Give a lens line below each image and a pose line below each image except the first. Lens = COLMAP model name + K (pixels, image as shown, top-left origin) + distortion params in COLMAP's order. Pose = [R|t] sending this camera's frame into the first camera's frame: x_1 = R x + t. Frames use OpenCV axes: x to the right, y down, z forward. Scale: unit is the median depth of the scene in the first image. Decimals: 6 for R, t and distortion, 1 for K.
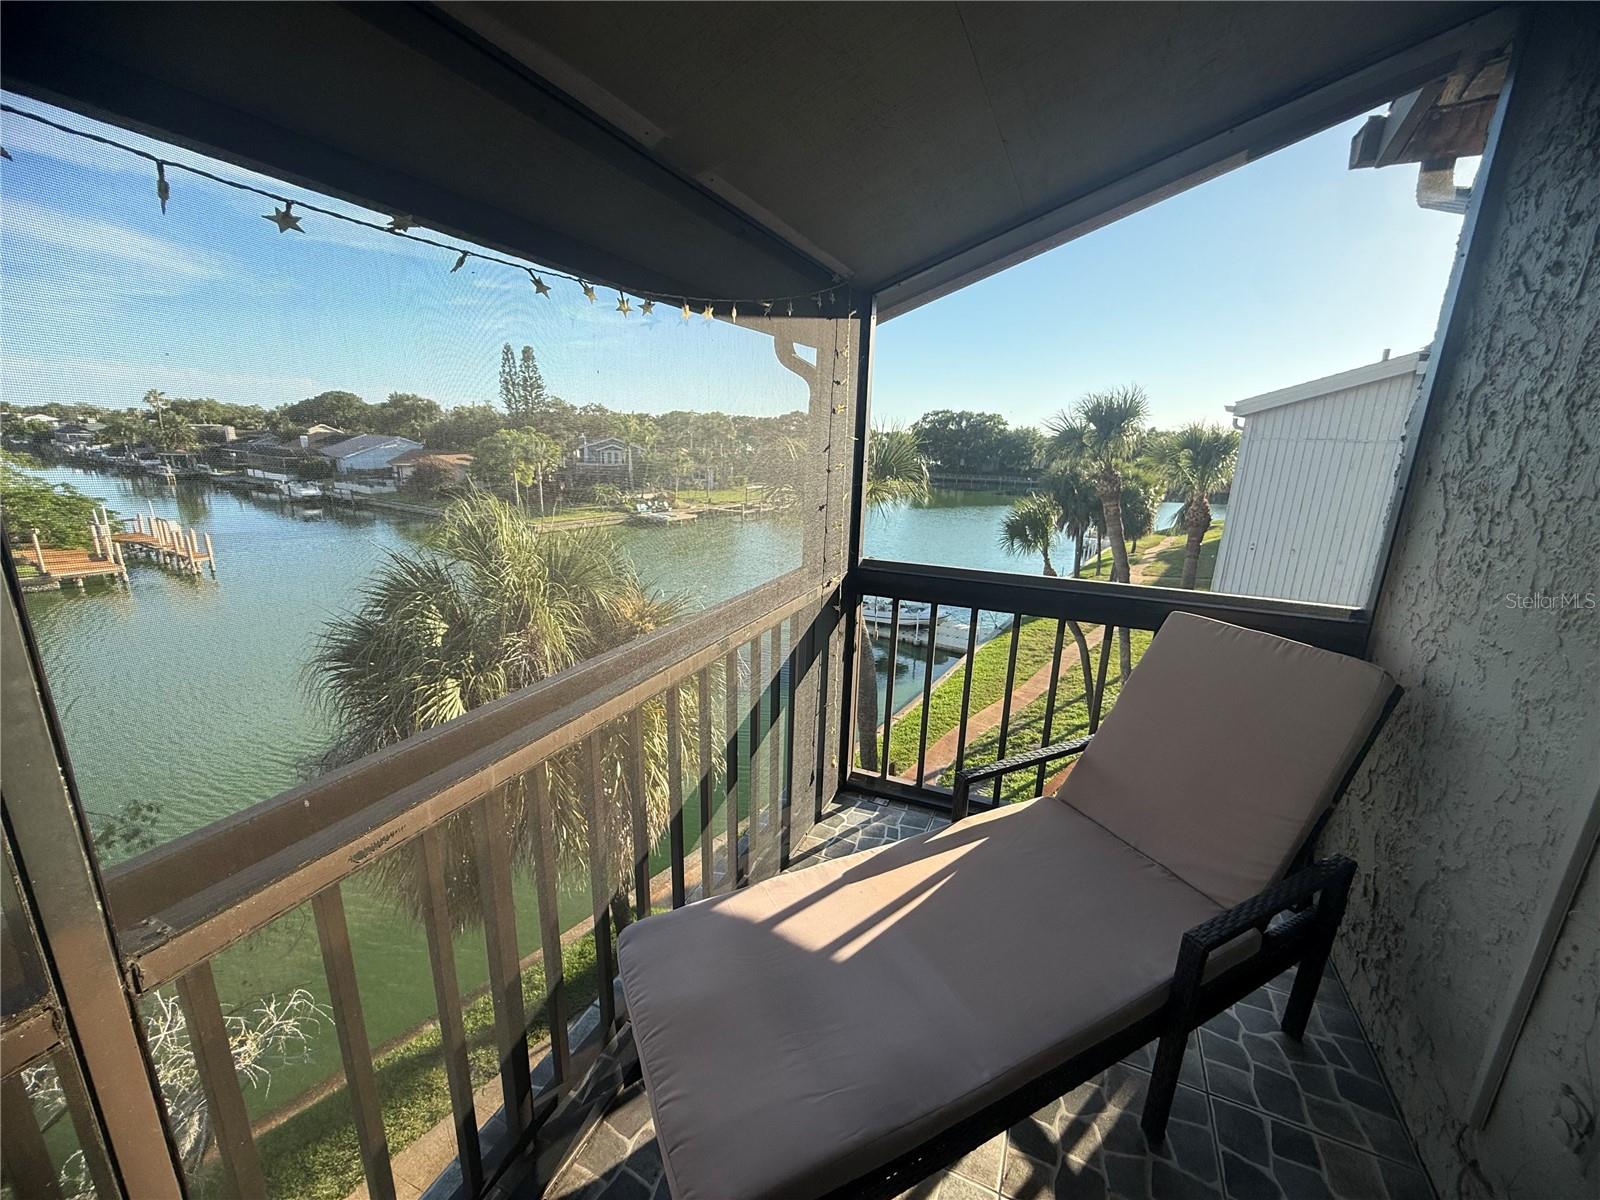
lens RADIAL K [[637.3, 0, 807.0], [0, 637.3, 603.0], [0, 0, 1]] dist [-0.000311, -0.000022]
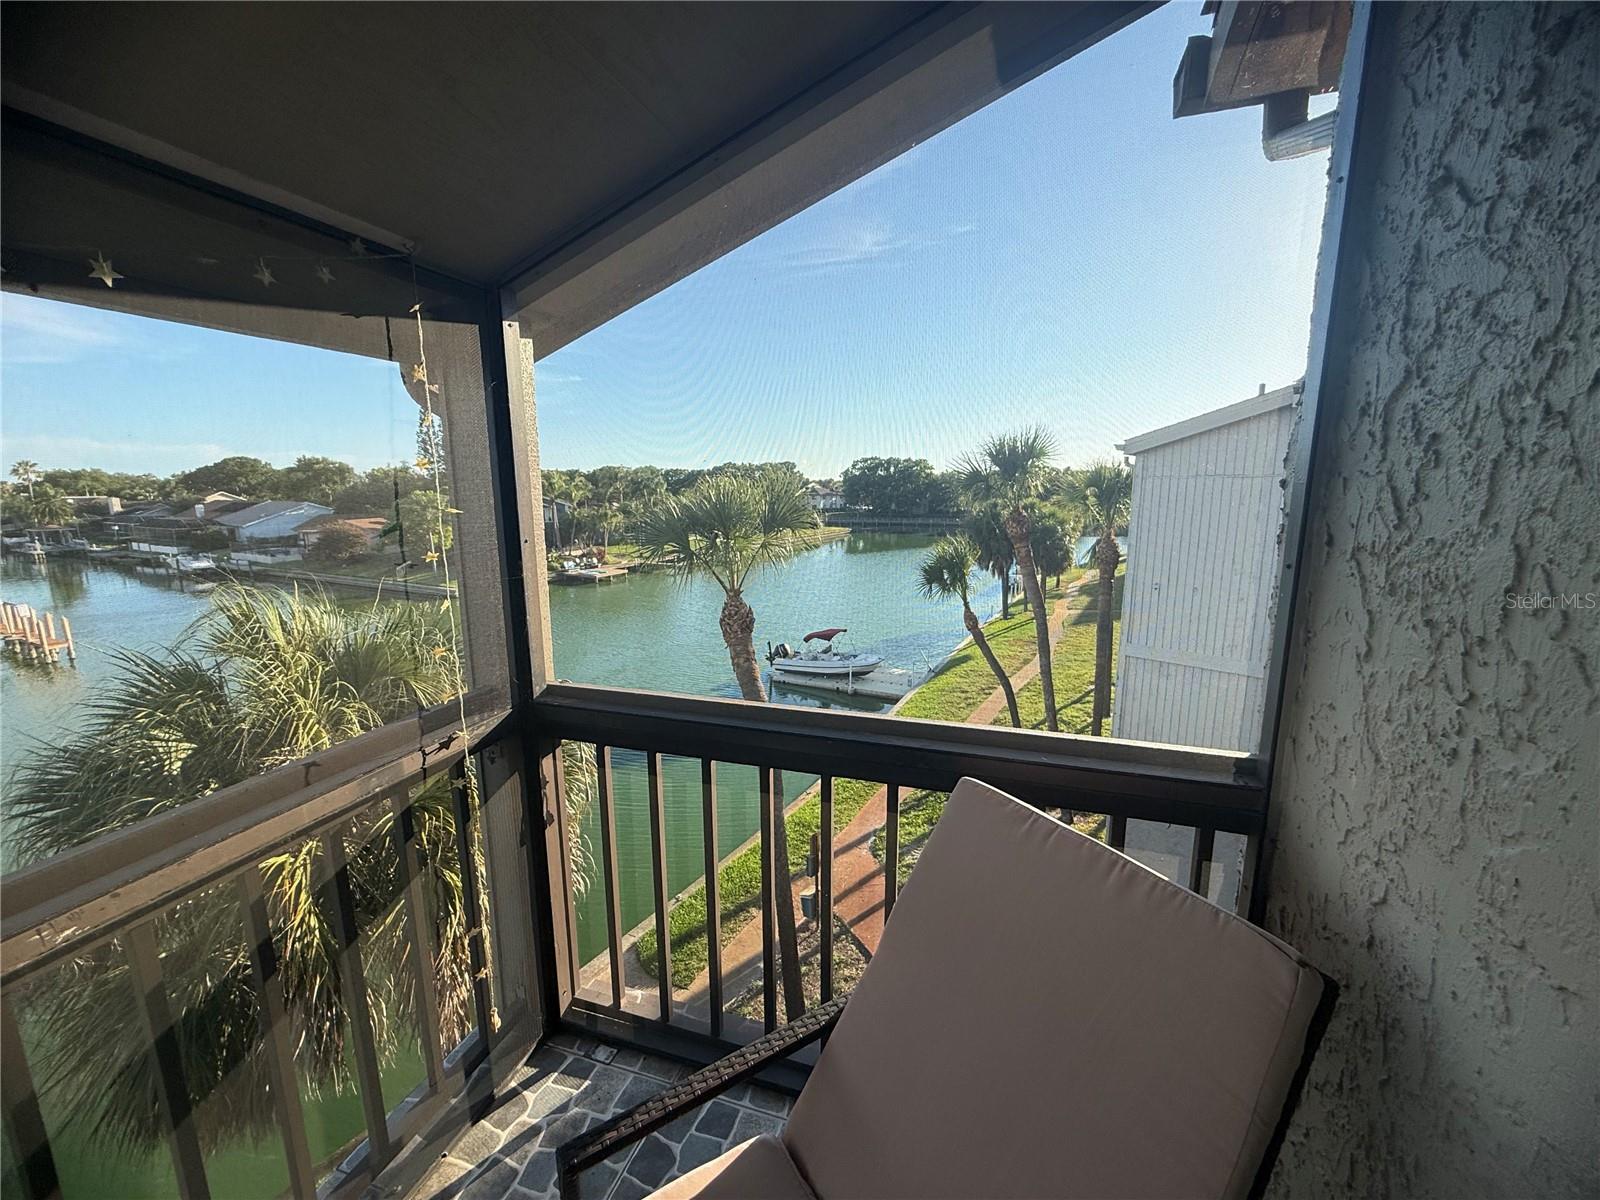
lens RADIAL K [[637.3, 0, 808.9], [0, 637.3, 601.6], [0, 0, 1]] dist [-0.000311, -0.000022]
pose [[0.994328, -0.051628, 0.092982, 0.090423], [0.058466, 0.995662, -0.072378, -0.027639], [-0.088842, 0.077404, 0.993034, 0.094968]]
